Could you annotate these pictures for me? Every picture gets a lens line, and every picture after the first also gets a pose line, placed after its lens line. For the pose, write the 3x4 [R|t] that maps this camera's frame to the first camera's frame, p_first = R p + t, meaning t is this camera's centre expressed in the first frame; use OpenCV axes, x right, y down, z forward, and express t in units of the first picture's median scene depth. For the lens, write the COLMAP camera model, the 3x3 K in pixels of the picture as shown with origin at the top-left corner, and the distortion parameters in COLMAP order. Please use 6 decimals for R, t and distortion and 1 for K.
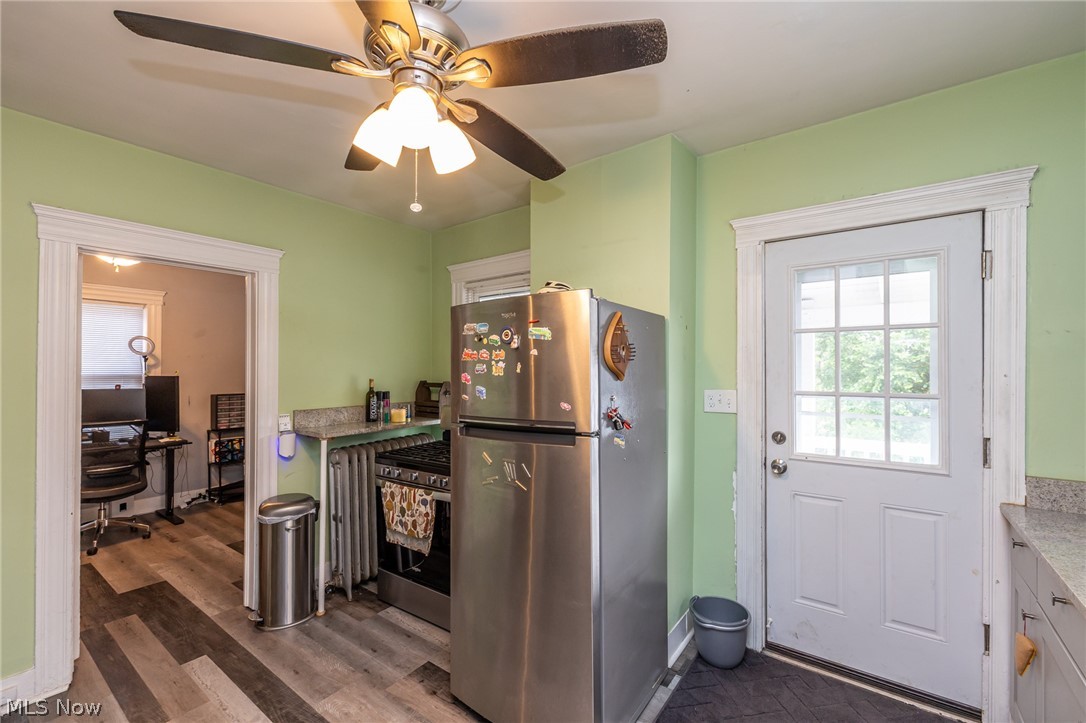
lens RADIAL K [[456.8, 0, 543.0], [0, 456.8, 361.5], [0, 0, 1]] dist [-0.002561, -0.000313]
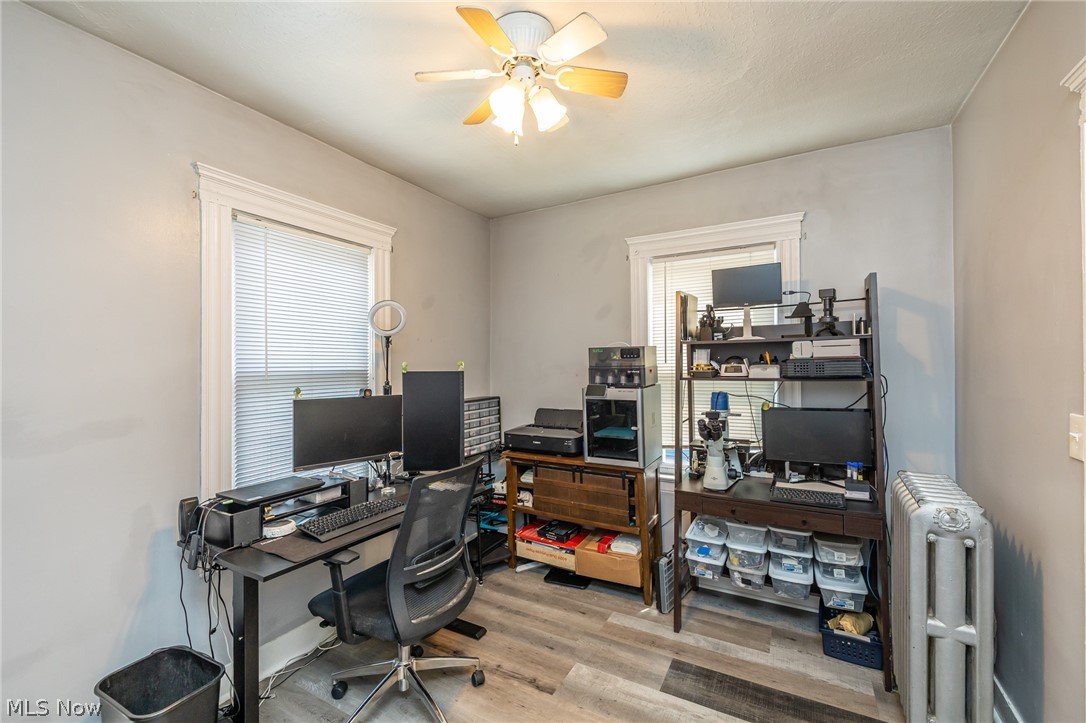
lens RADIAL K [[457.9, 0, 543.0], [0, 457.9, 361.5], [0, 0, 1]] dist [0.001626, 0.000162]
pose [[0.993636, -0.008789, 0.112298, -0.801211], [0.007605, 0.999911, 0.010967, 0.014109], [-0.112384, -0.010043, 0.993614, 0.447463]]
